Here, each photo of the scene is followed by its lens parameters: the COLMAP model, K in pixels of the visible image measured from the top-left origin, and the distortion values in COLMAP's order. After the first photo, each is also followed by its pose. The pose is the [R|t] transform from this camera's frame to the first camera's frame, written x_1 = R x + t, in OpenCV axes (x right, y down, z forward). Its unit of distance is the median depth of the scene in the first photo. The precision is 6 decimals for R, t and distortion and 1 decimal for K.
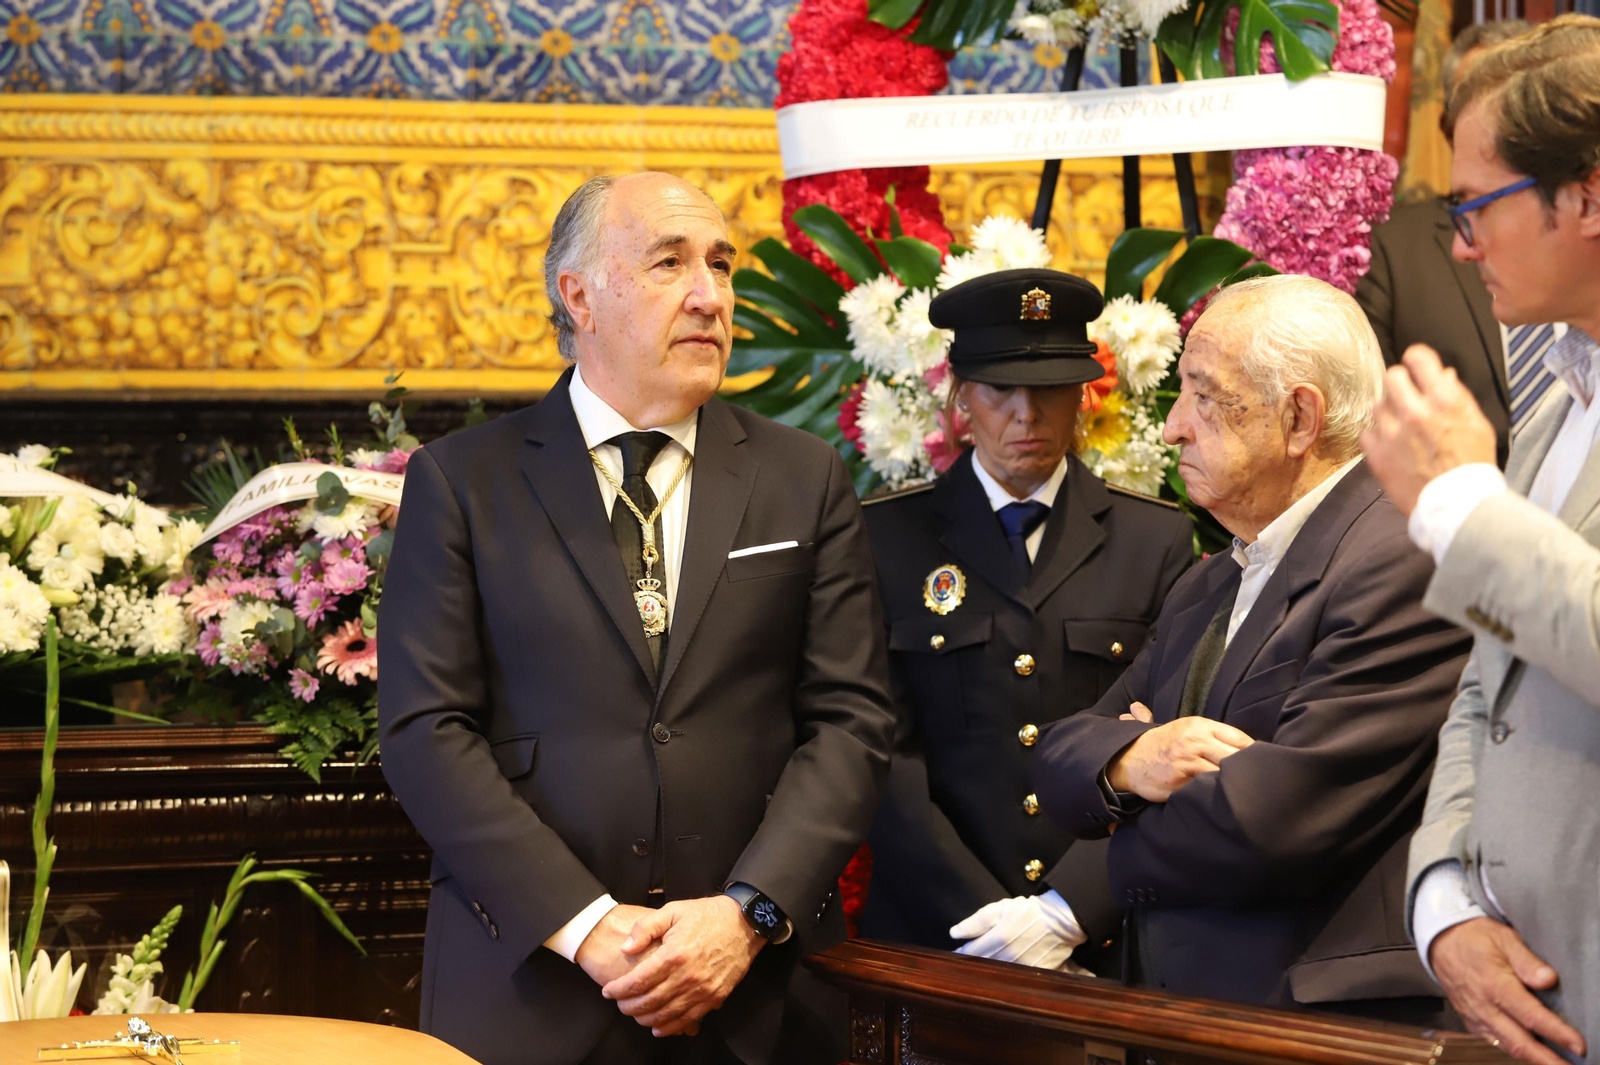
lens RADIAL K [[5449.9, 0, 813.8], [0, 5449.9, 515.3], [0, 0, 1]] dist [0.304131, 0.000000]
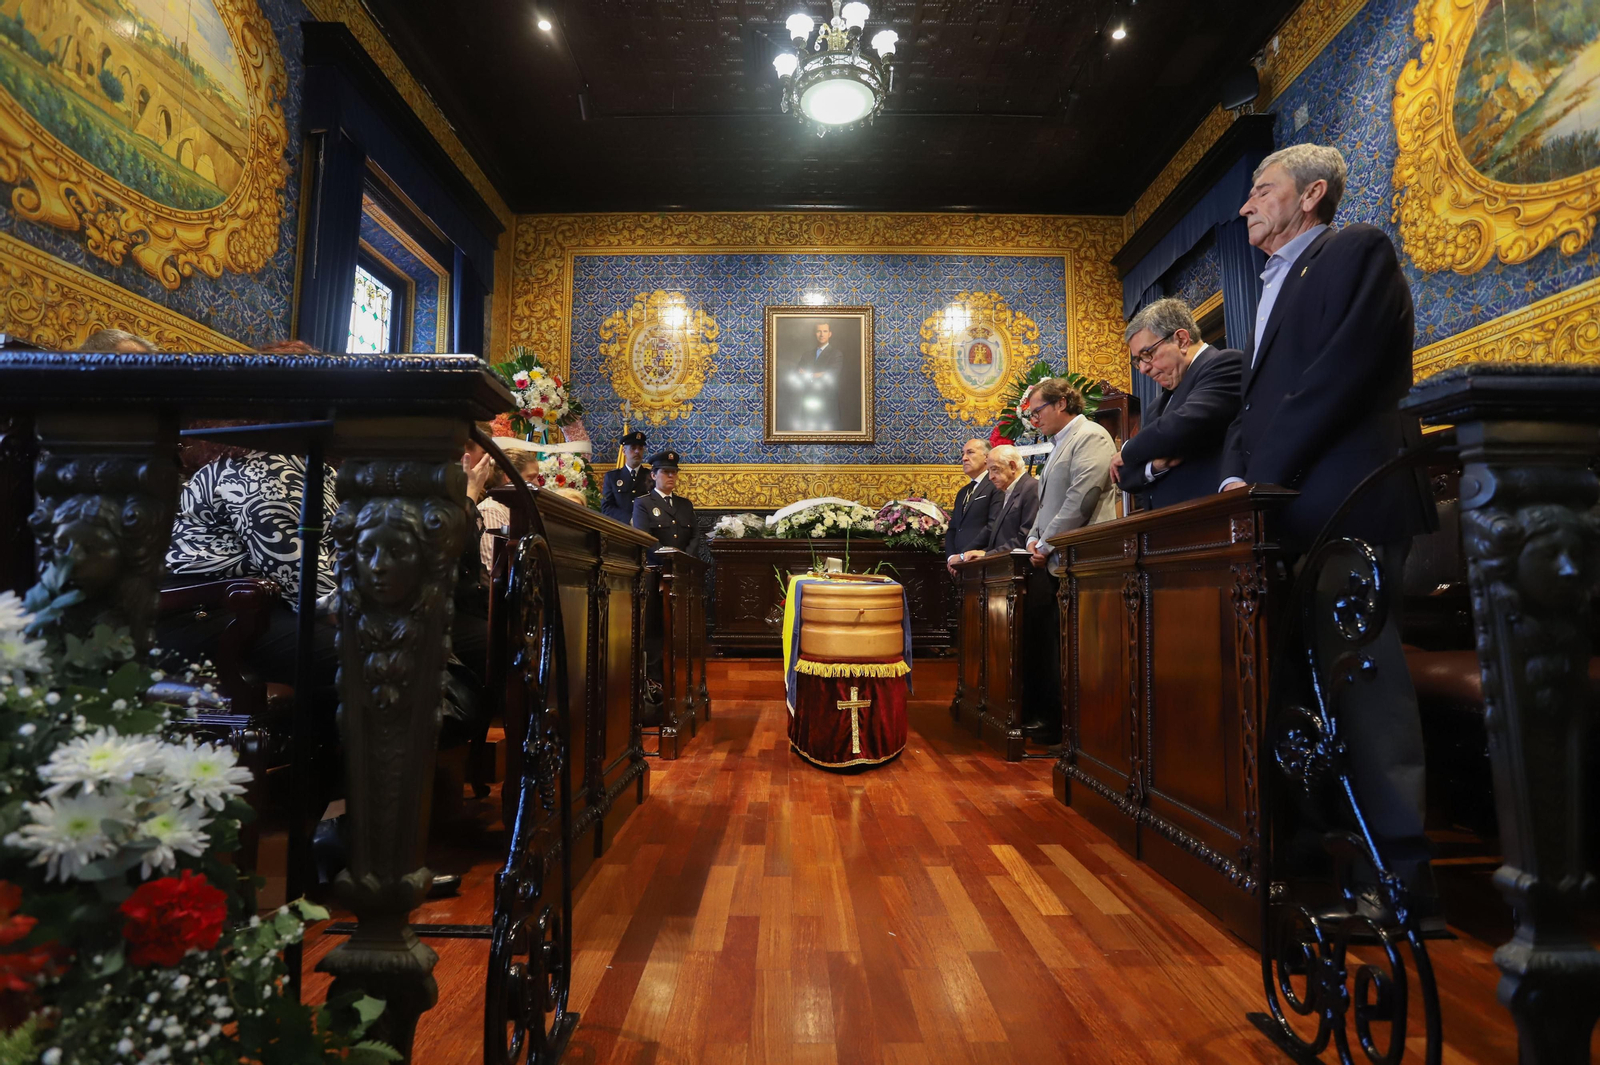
lens RADIAL K [[786.8, 0, 798.8], [0, 786.8, 535.2], [0, 0, 1]] dist [-0.063291, 0.021505]
pose [[0.928606, -0.014789, -0.370772, 0.108749], [-0.012776, 0.997339, -0.071776, 0.075664], [0.370846, 0.071389, 0.925946, 0.099347]]
